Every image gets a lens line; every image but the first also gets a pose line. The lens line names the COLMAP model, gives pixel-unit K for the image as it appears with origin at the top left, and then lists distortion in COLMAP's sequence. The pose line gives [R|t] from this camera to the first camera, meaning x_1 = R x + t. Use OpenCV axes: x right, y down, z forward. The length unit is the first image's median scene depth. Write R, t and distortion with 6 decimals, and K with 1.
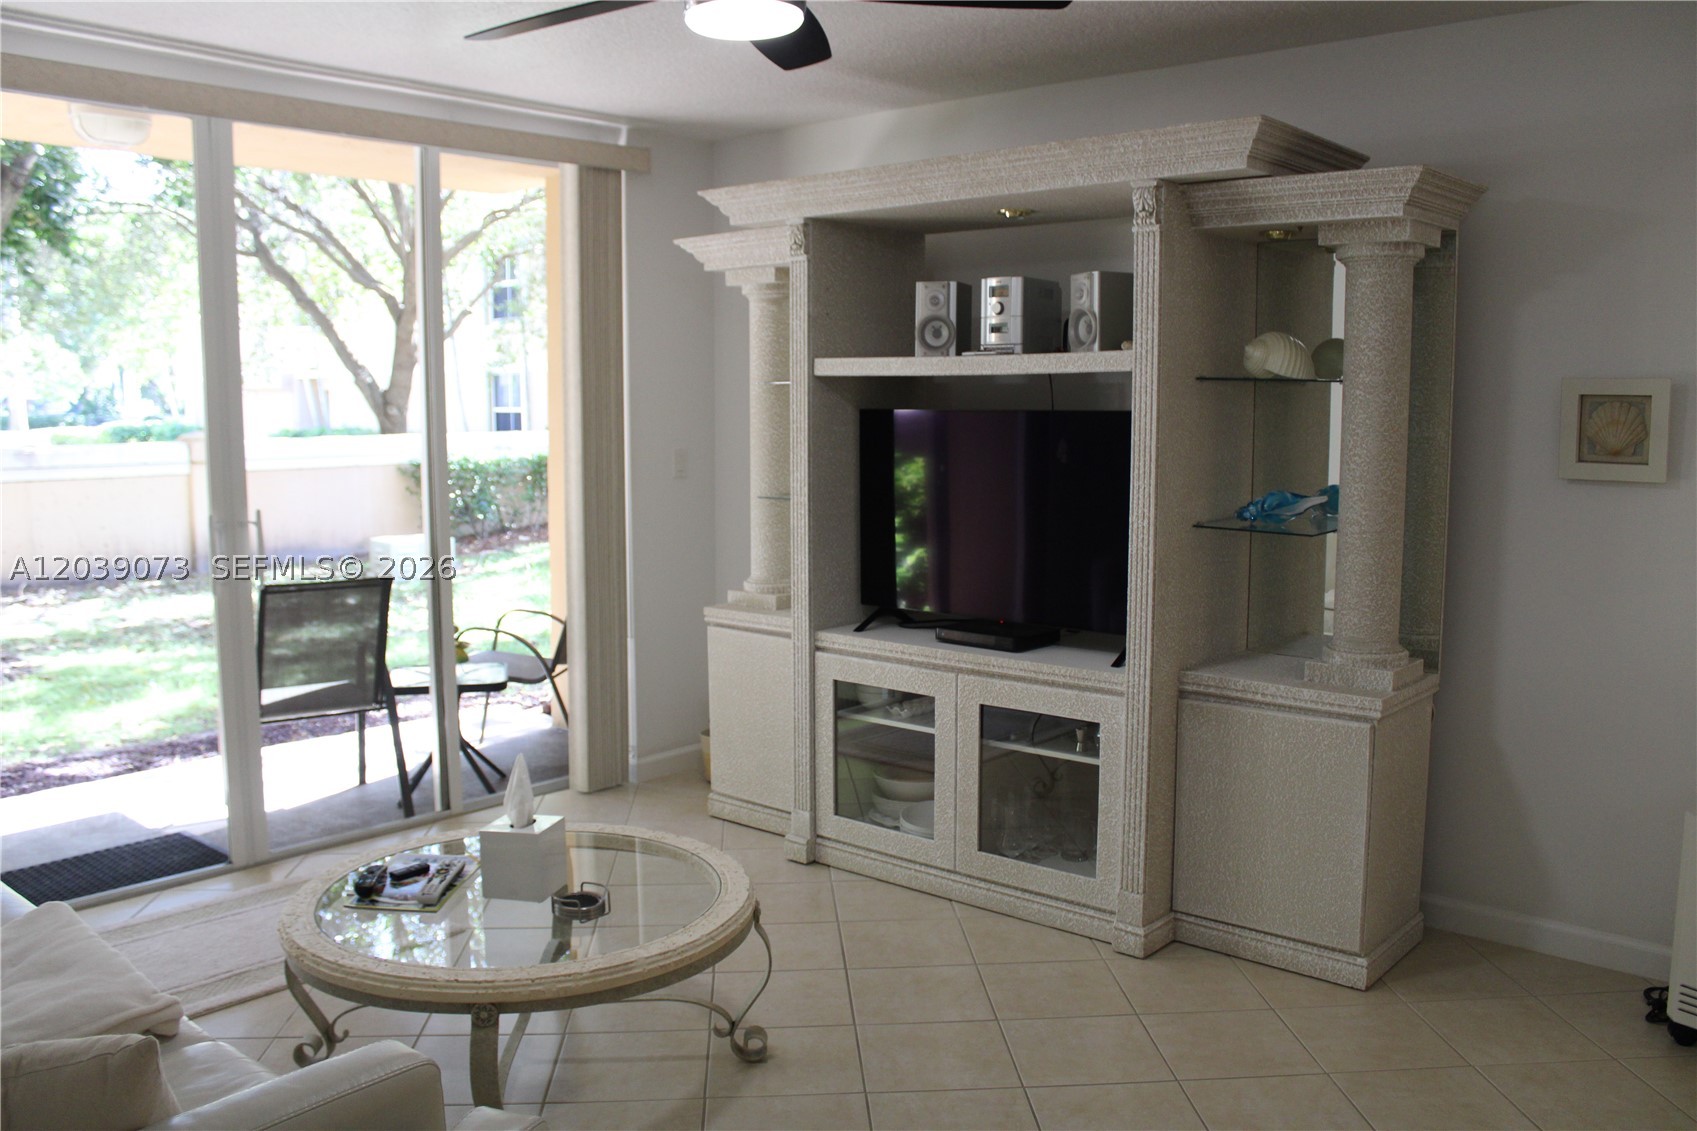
lens RADIAL K [[1411.7, 0, 854.7], [0, 1411.7, 566.7], [0, 0, 1]] dist [-0.153330, 0.114081]
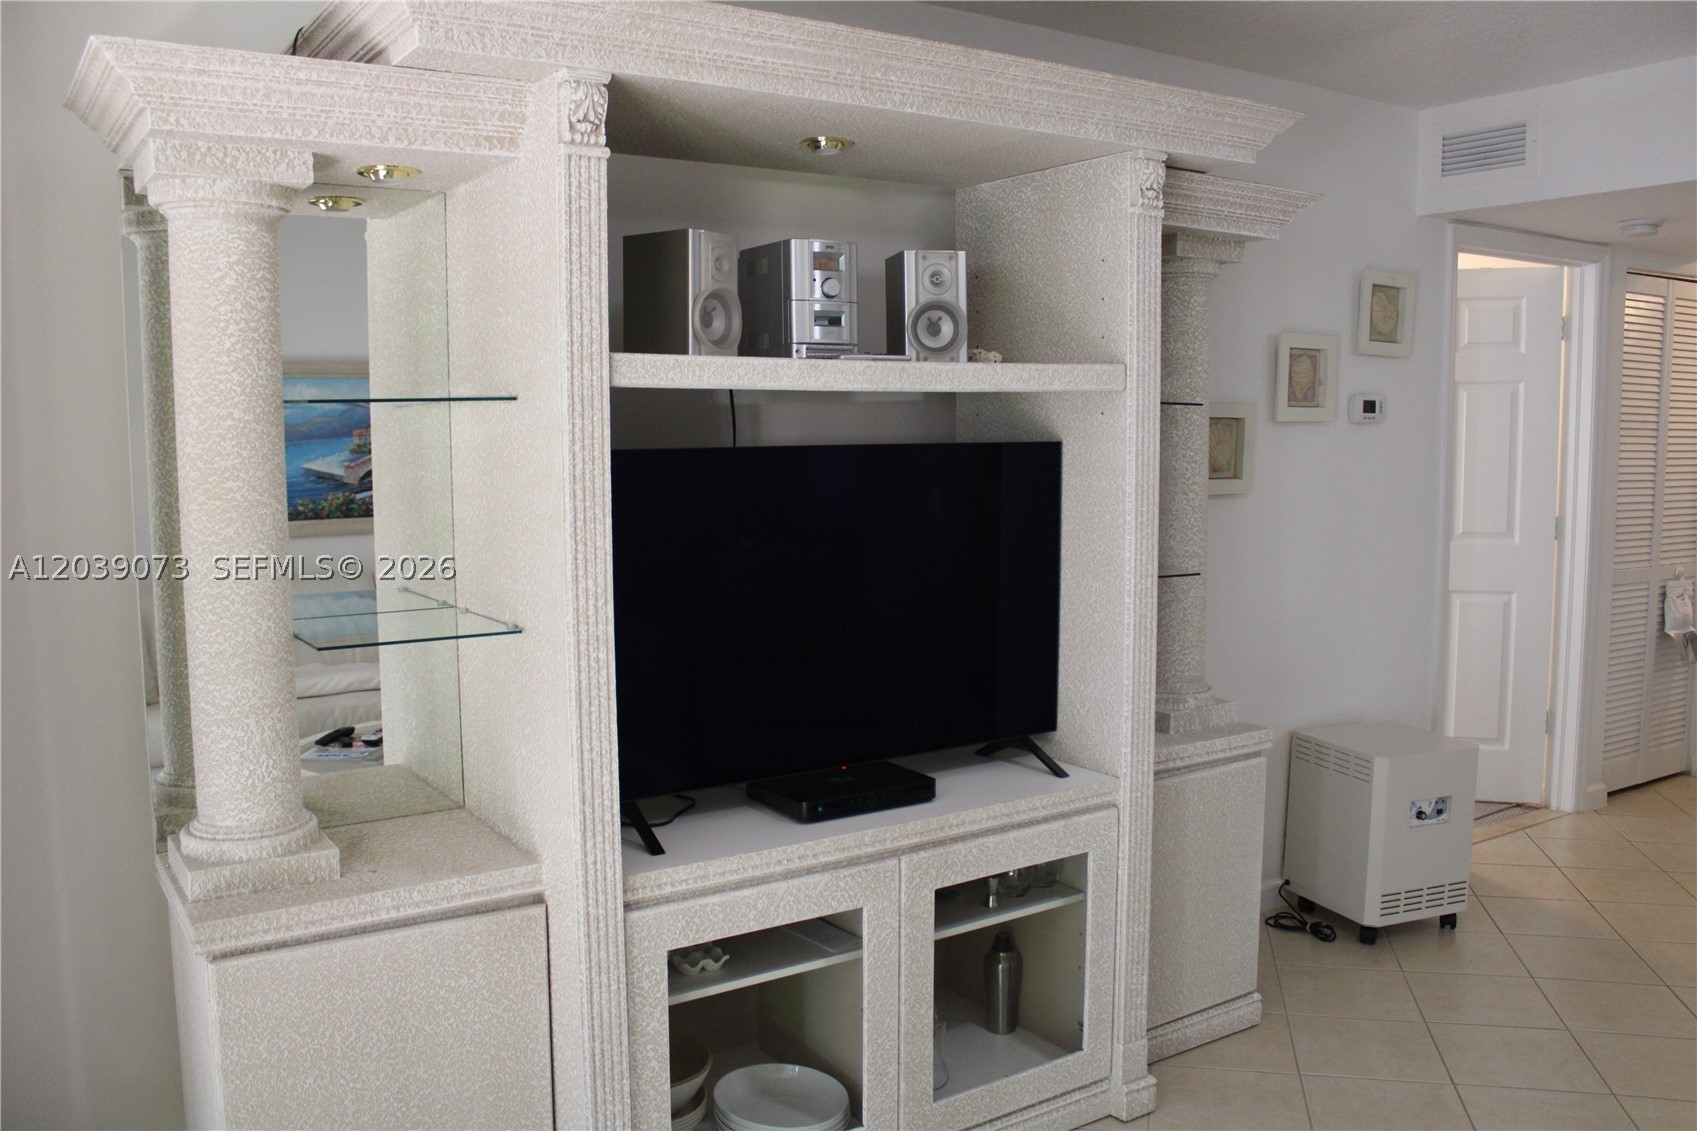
lens RADIAL K [[1411.7, 0, 855.1], [0, 1411.7, 562.2], [0, 0, 1]] dist [-0.153330, 0.114081]
pose [[0.266544, -0.098769, 0.958749, -0.551722], [0.114996, 0.990889, 0.070110, -0.108504], [-0.956938, 0.091564, 0.275474, 0.863995]]
